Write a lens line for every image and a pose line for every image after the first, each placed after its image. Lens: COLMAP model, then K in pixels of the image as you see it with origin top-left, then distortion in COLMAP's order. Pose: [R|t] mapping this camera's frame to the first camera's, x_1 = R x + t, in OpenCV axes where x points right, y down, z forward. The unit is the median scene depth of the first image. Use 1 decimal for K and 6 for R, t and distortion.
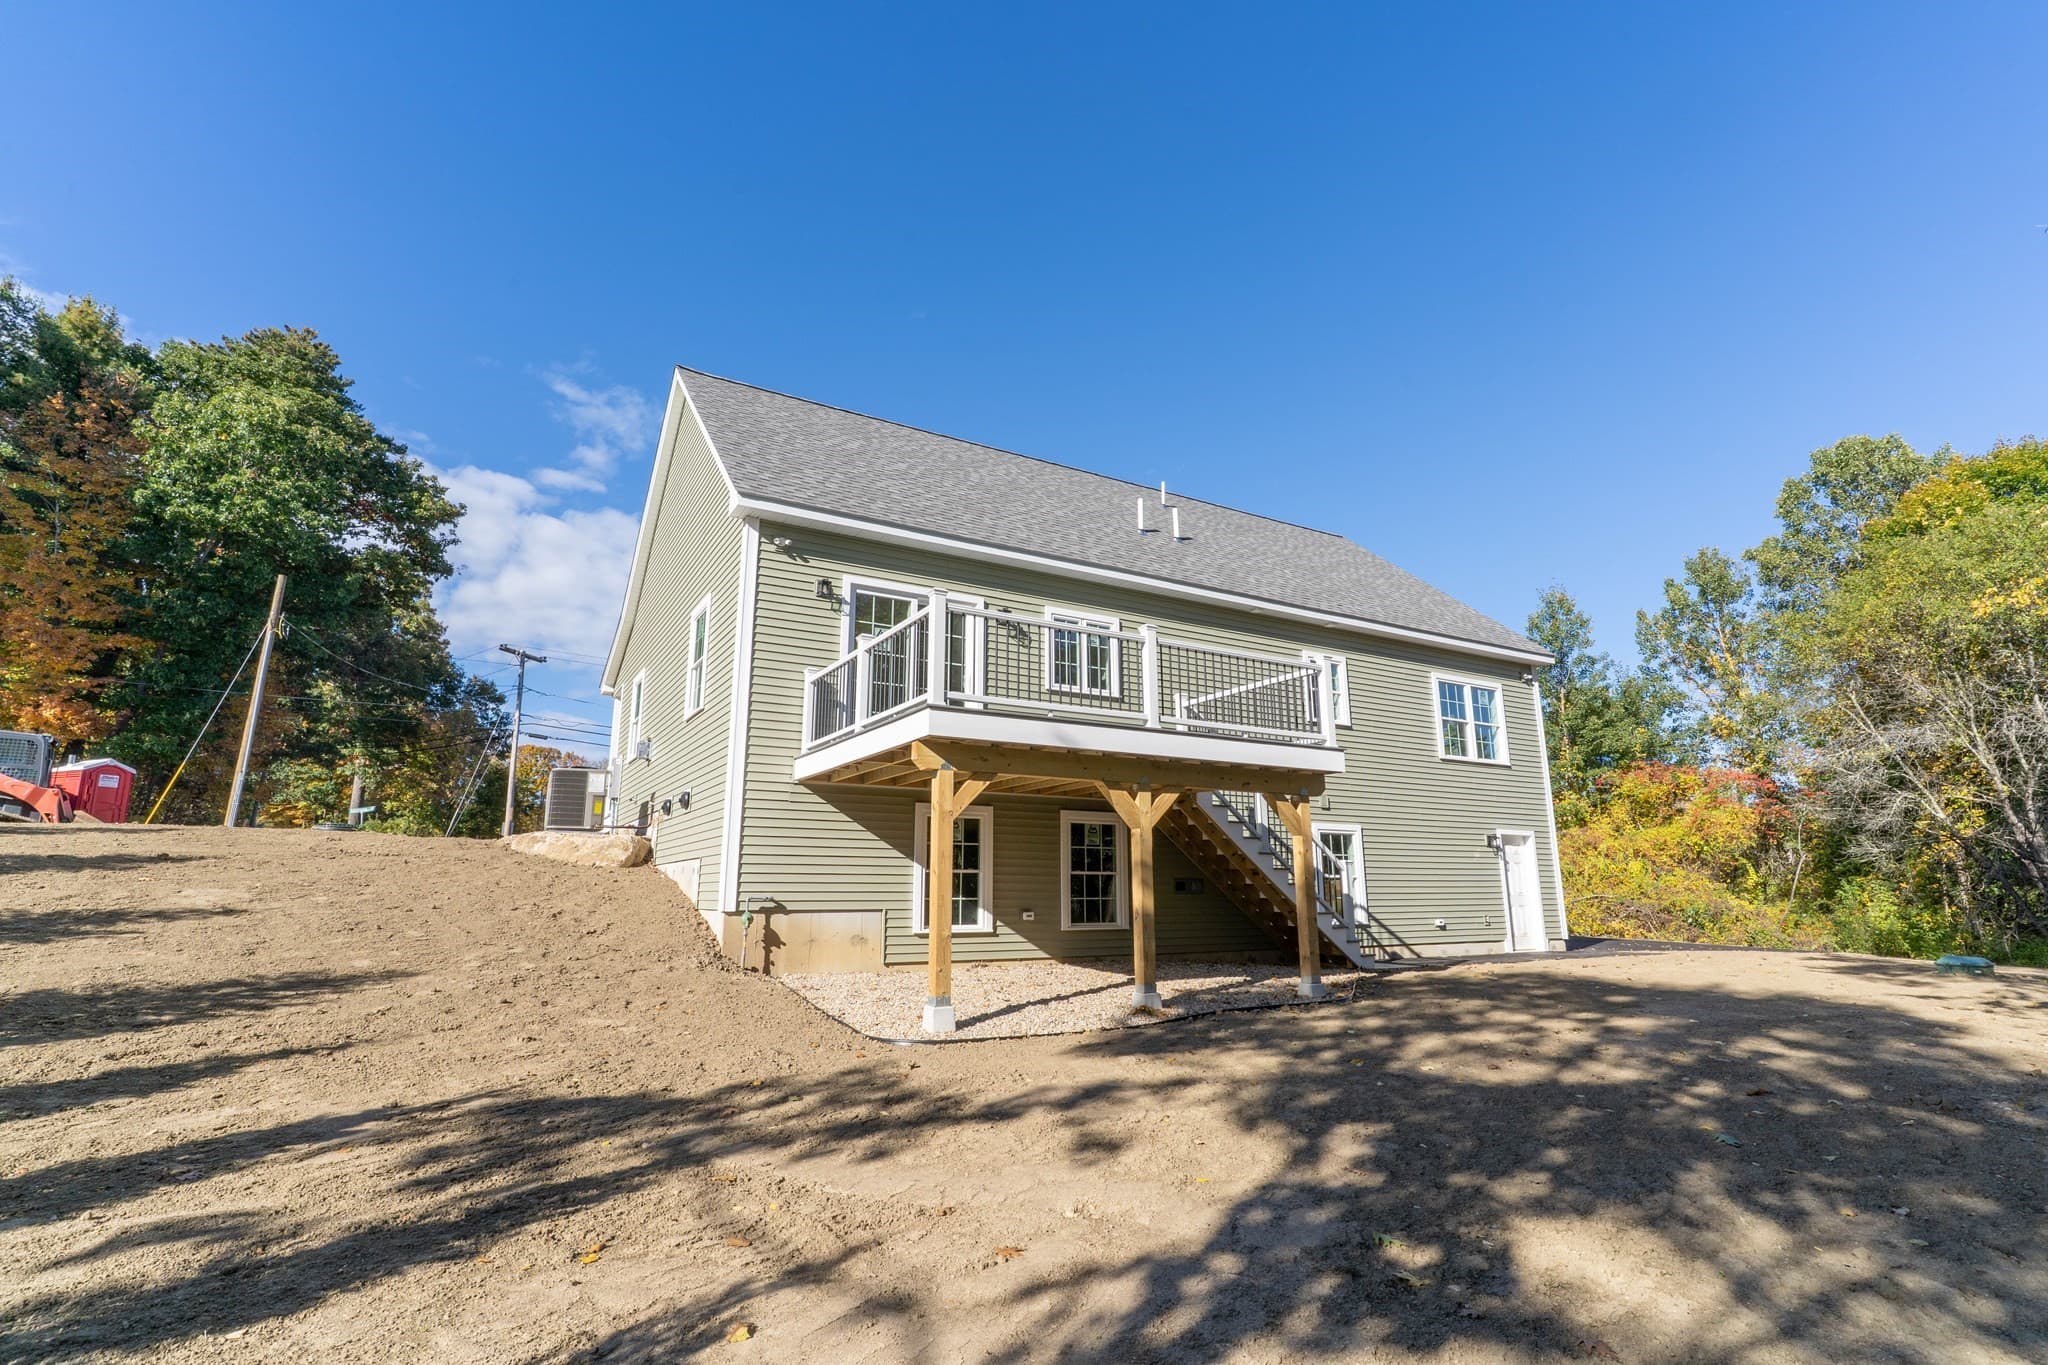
lens RADIAL K [[996.4, 0, 1024.0], [0, 996.4, 682.5], [0, 0, 1]] dist [0.000279, 0.000095]
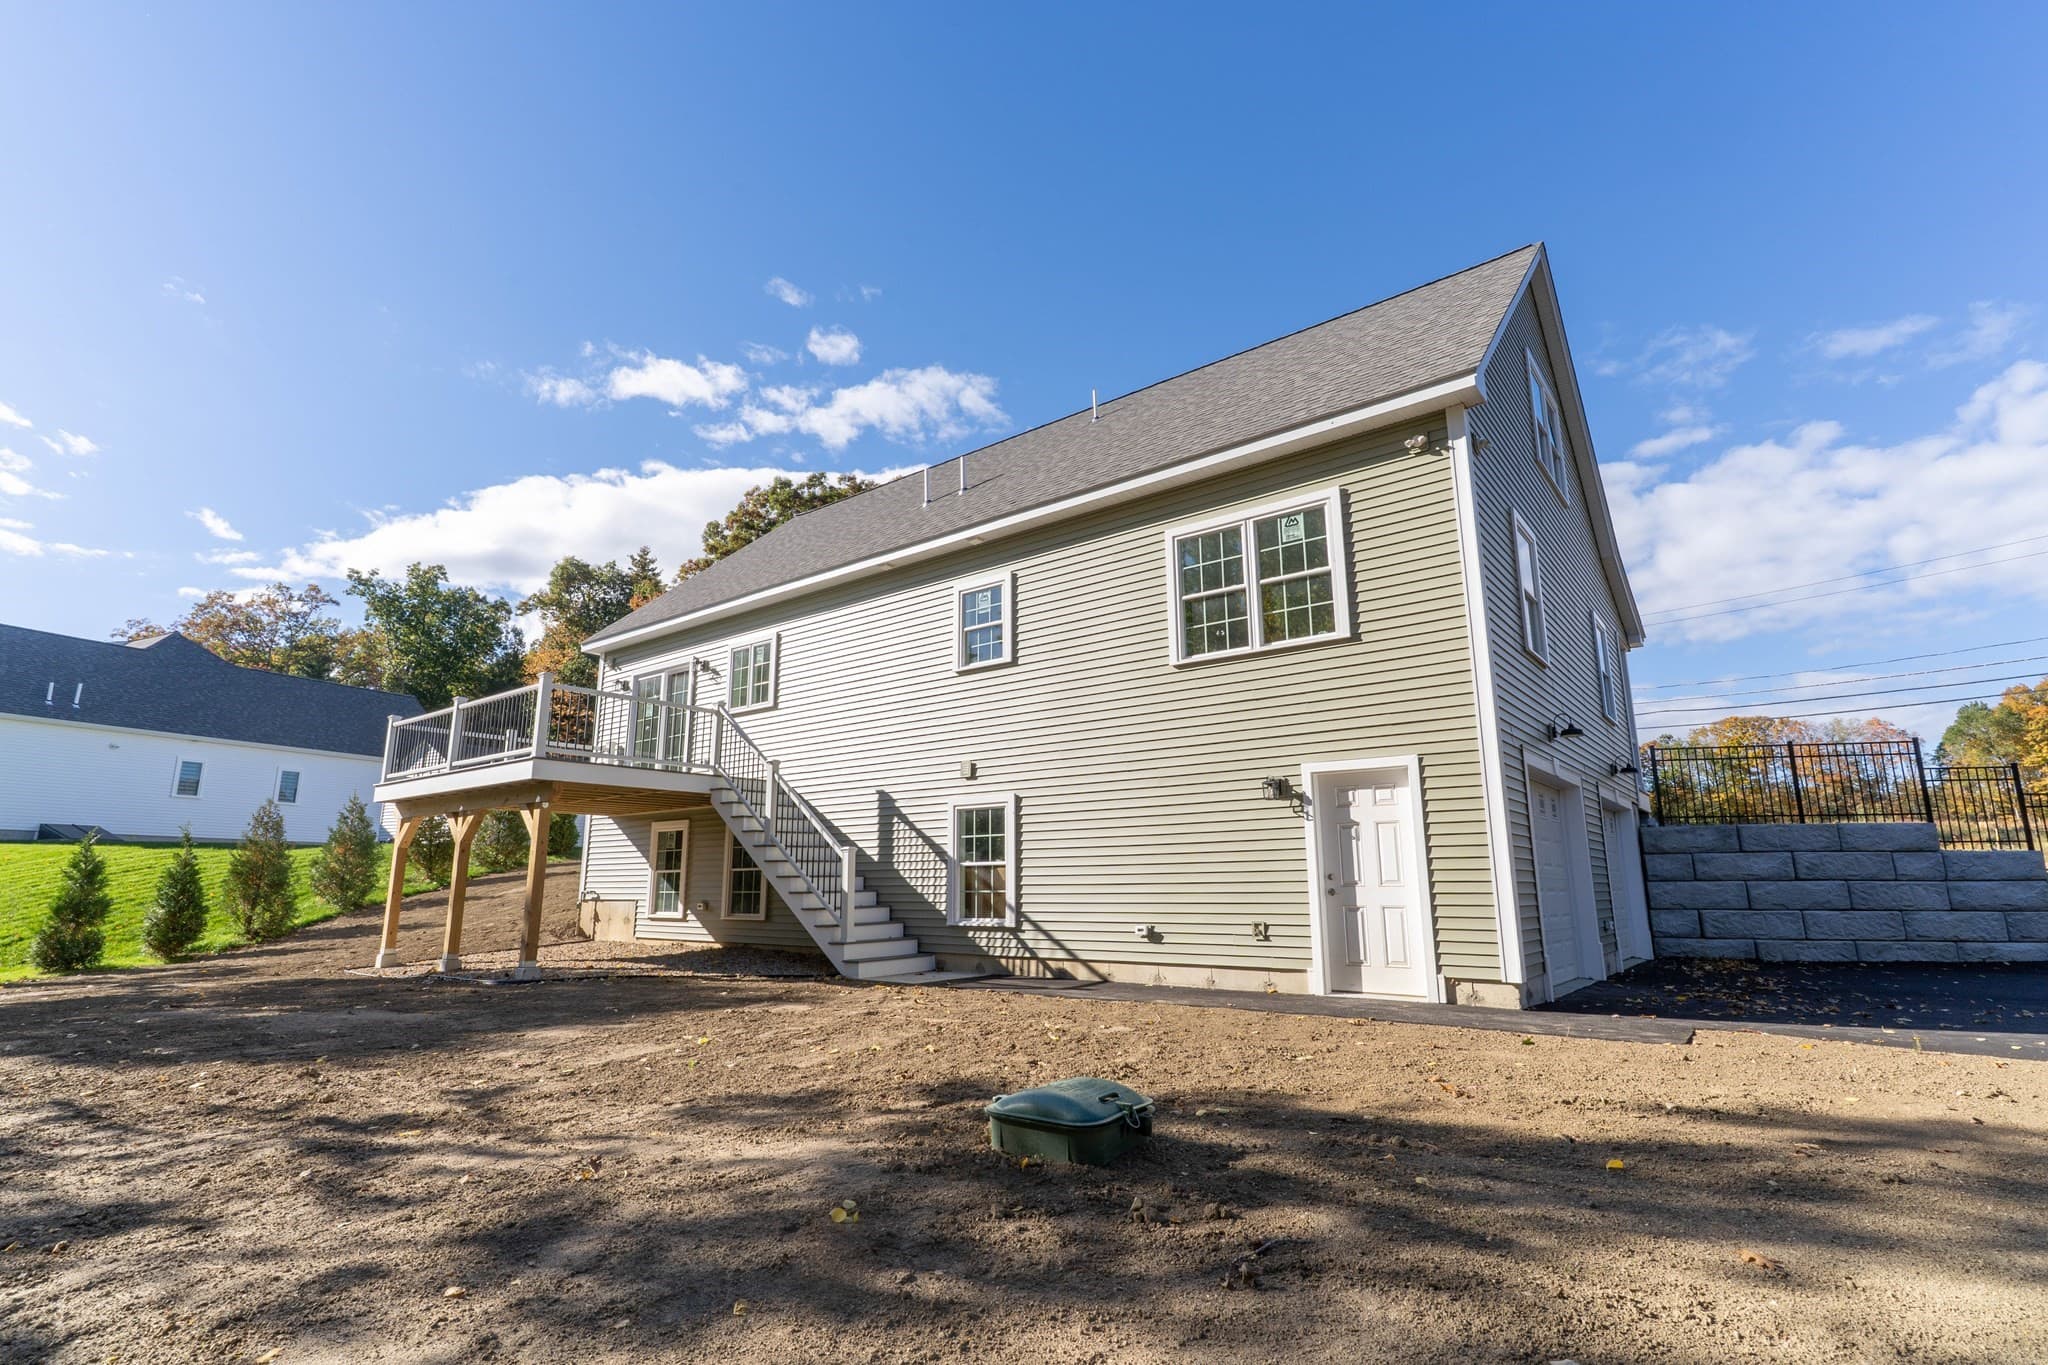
lens RADIAL K [[996.4, 0, 1024.0], [0, 996.4, 682.5], [0, 0, 1]] dist [0.000279, 0.000095]
pose [[0.349275, -0.194575, -0.916596, 1.042781], [0.195835, 0.971758, -0.131660, 0.163583], [0.916327, -0.133516, 0.377516, 0.744635]]
